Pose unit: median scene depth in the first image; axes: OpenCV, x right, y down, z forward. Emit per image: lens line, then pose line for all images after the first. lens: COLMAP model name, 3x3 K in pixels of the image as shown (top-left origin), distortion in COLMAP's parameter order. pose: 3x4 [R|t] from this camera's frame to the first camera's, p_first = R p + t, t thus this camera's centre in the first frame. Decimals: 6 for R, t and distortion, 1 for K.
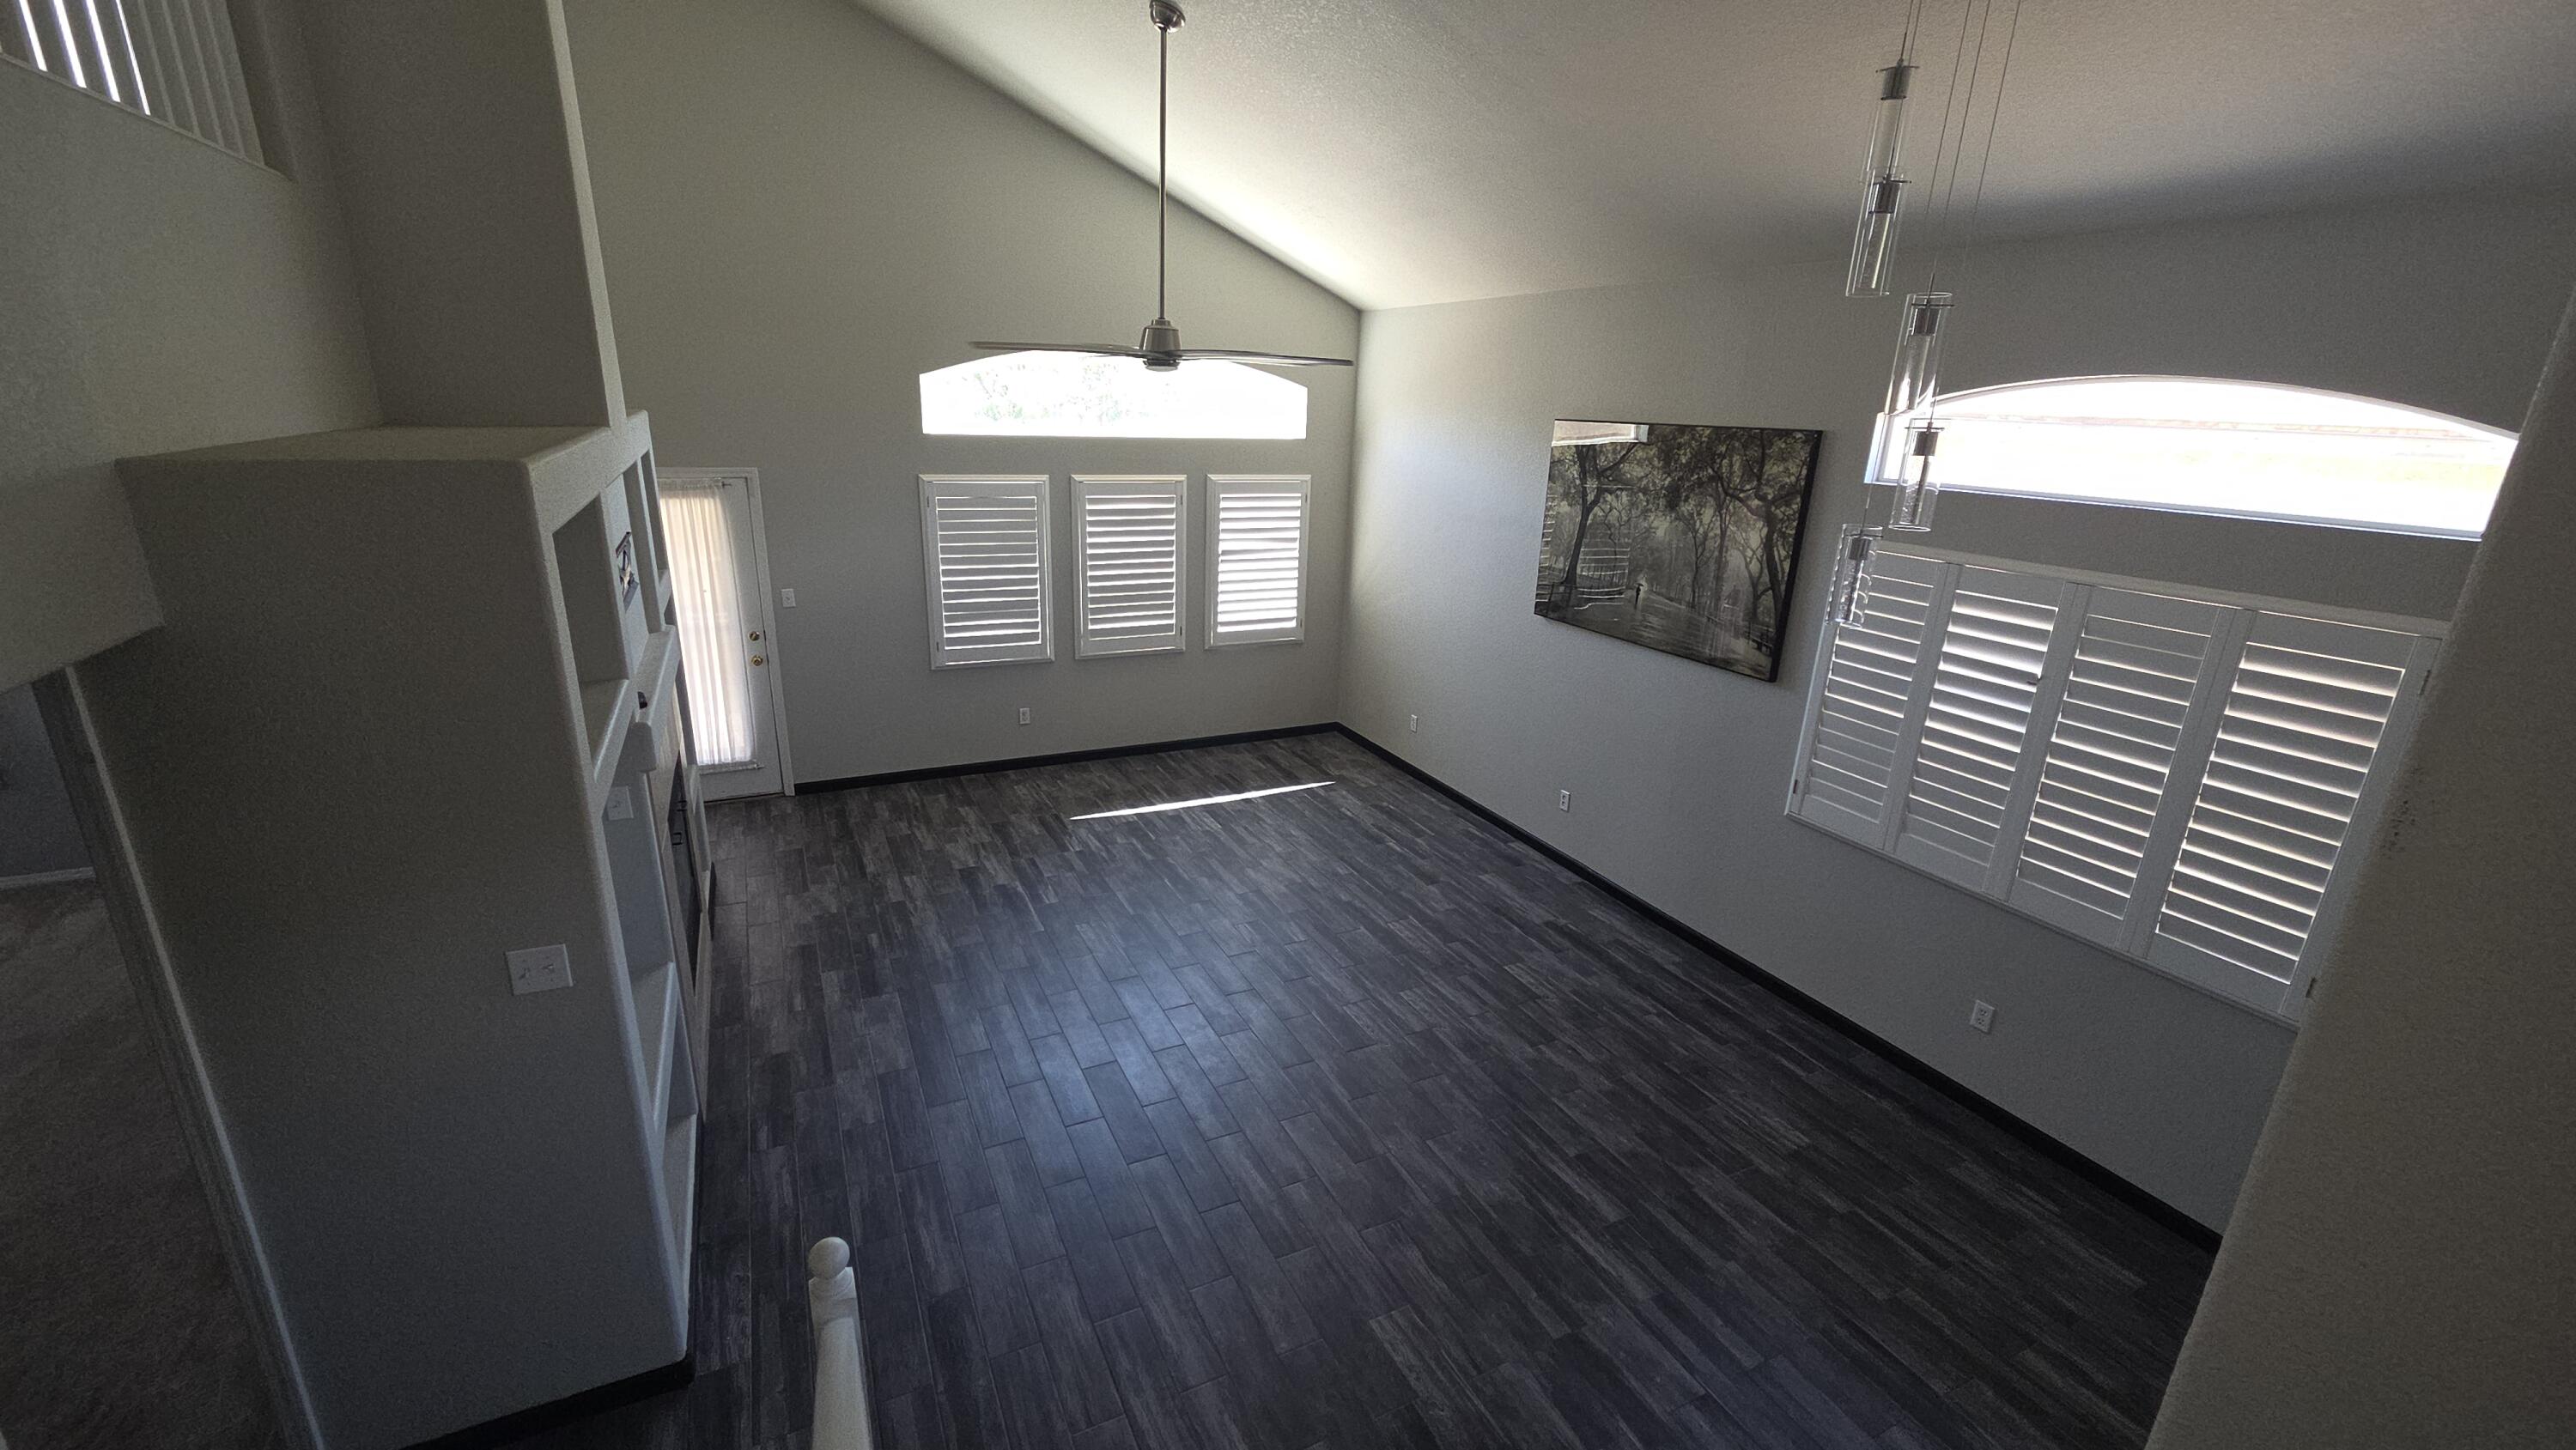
lens RADIAL K [[1058.4, 0, 1277.9], [0, 1058.4, 726.0], [0, 0, 1]] dist [-0.000713, 0.000058]
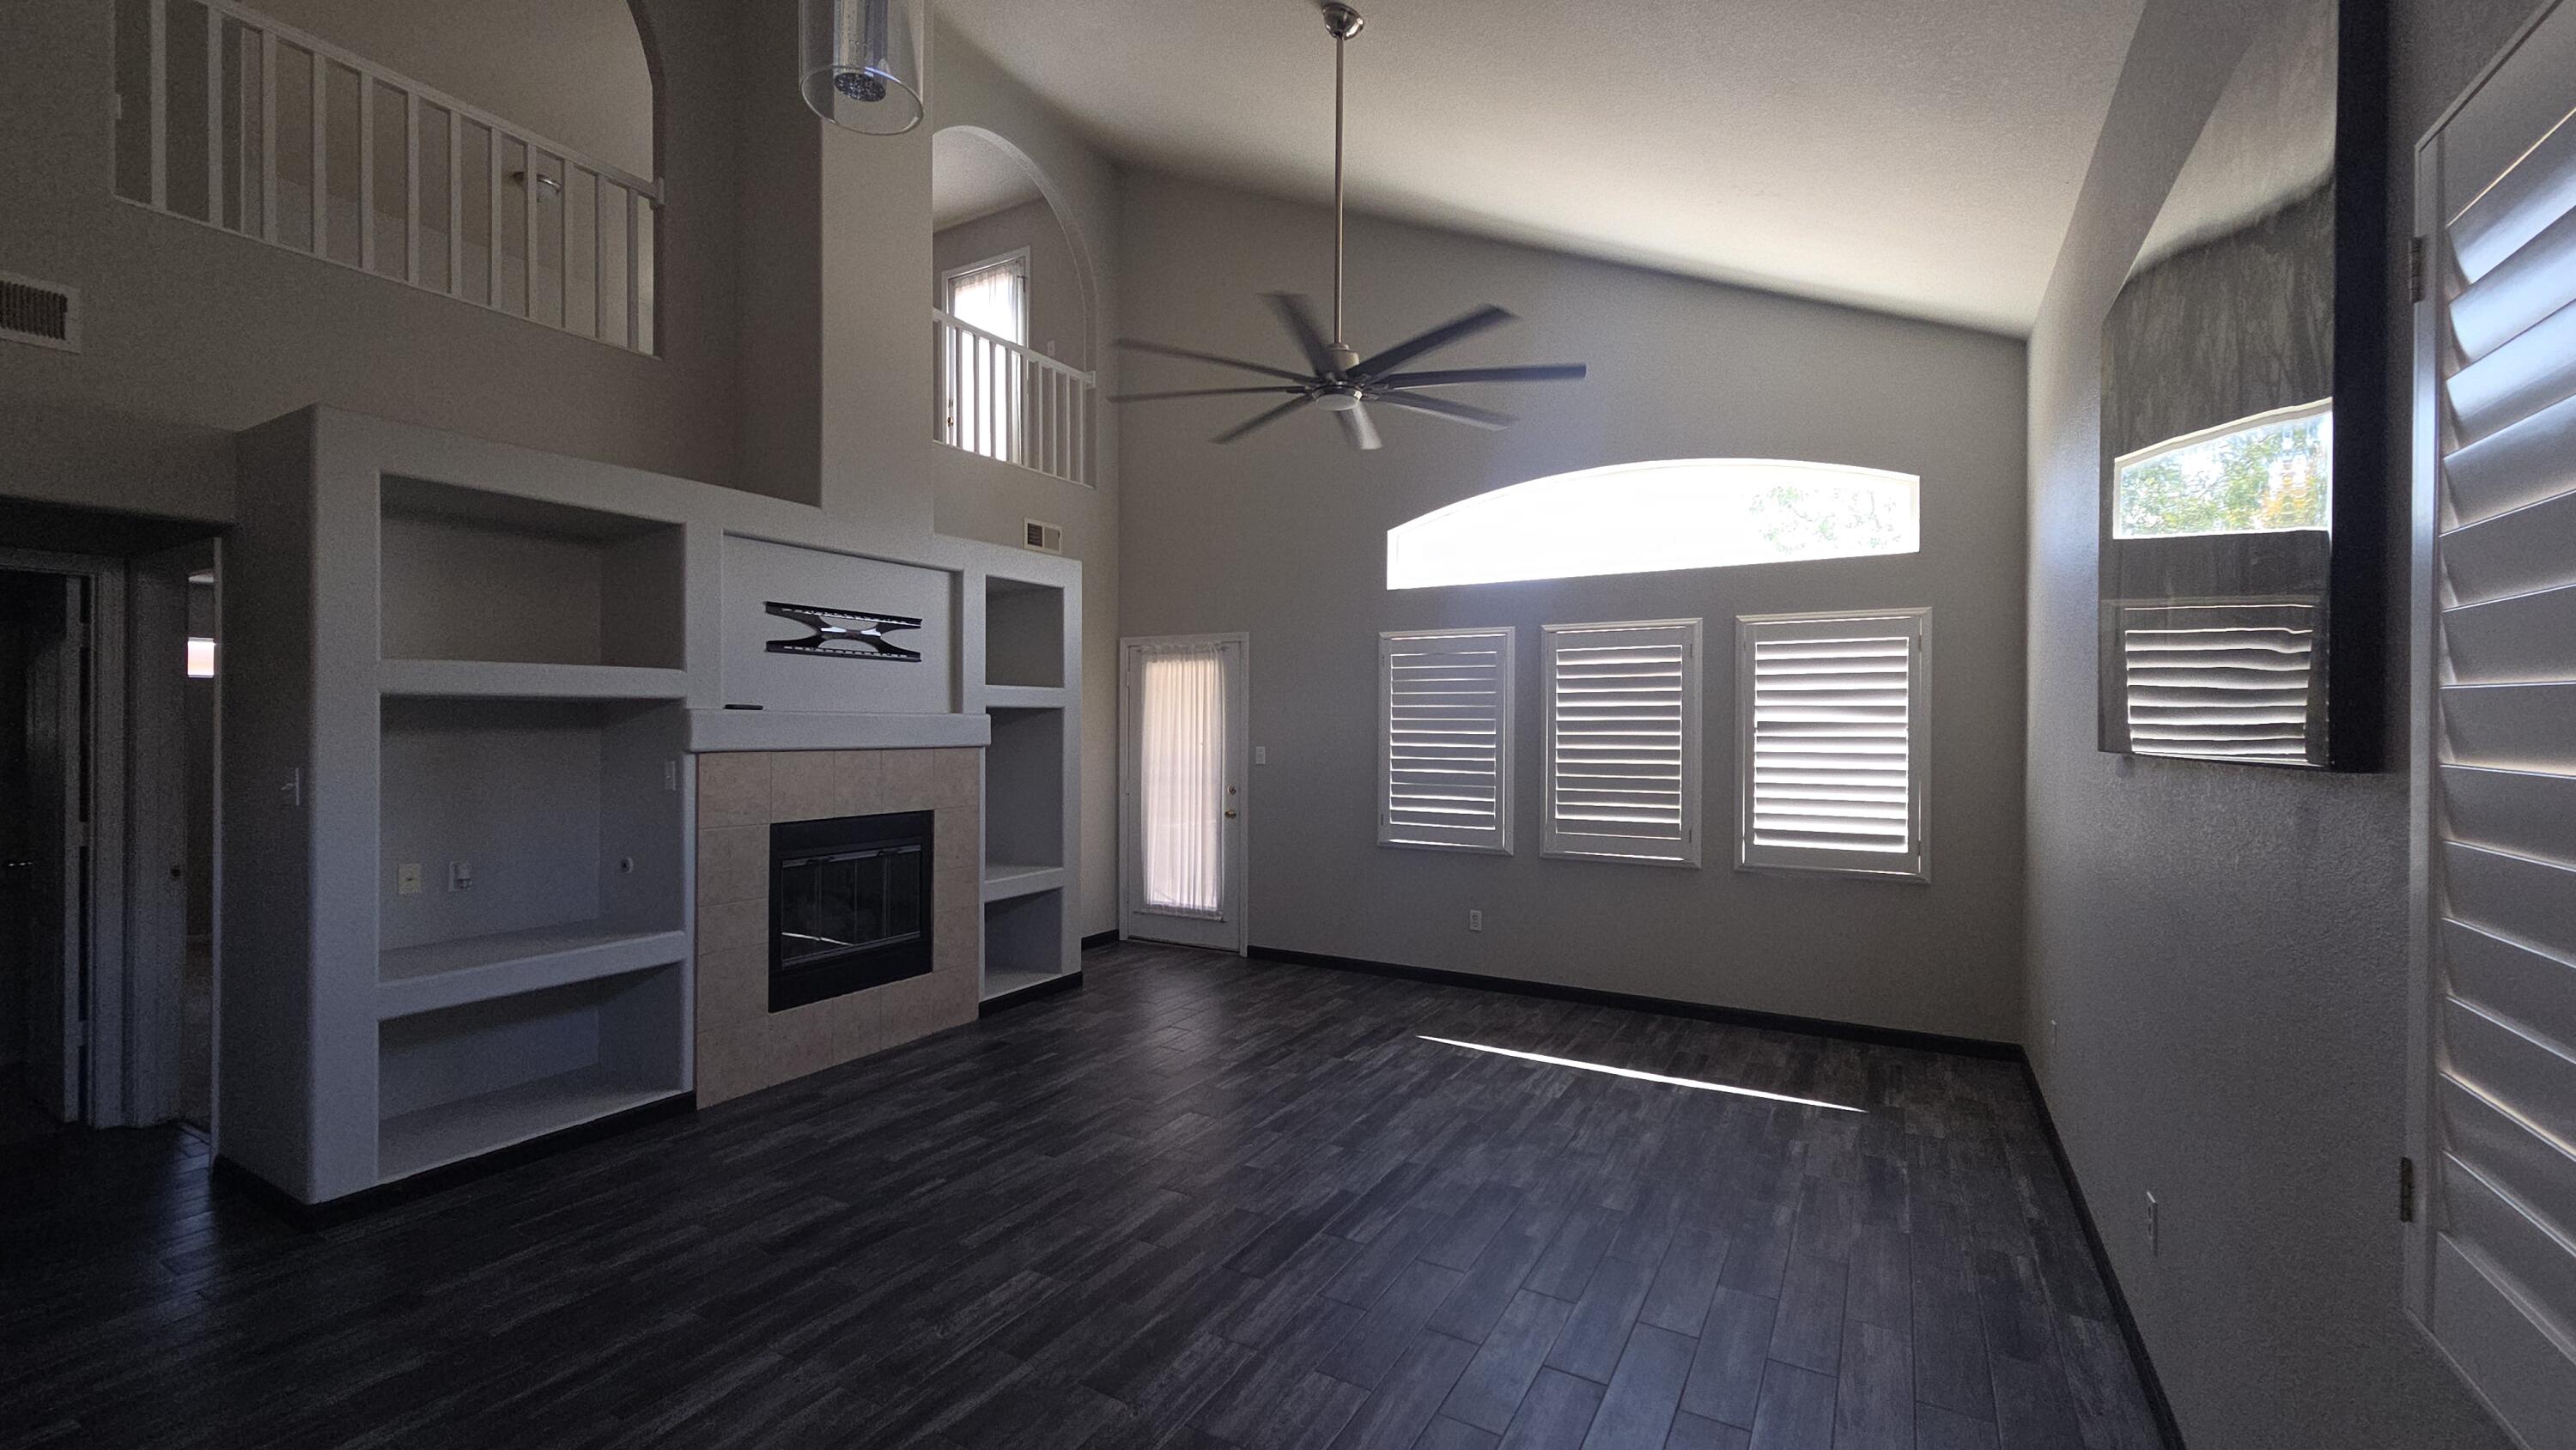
lens RADIAL K [[1058.4, 0, 1269.7], [0, 1058.4, 728.3], [0, 0, 1]] dist [-0.000713, 0.000058]
pose [[0.549695, -0.029116, -0.834858, 0.365045], [-0.234230, 0.953930, -0.187493, 0.040430], [0.801855, 0.298613, 0.517550, 0.429423]]
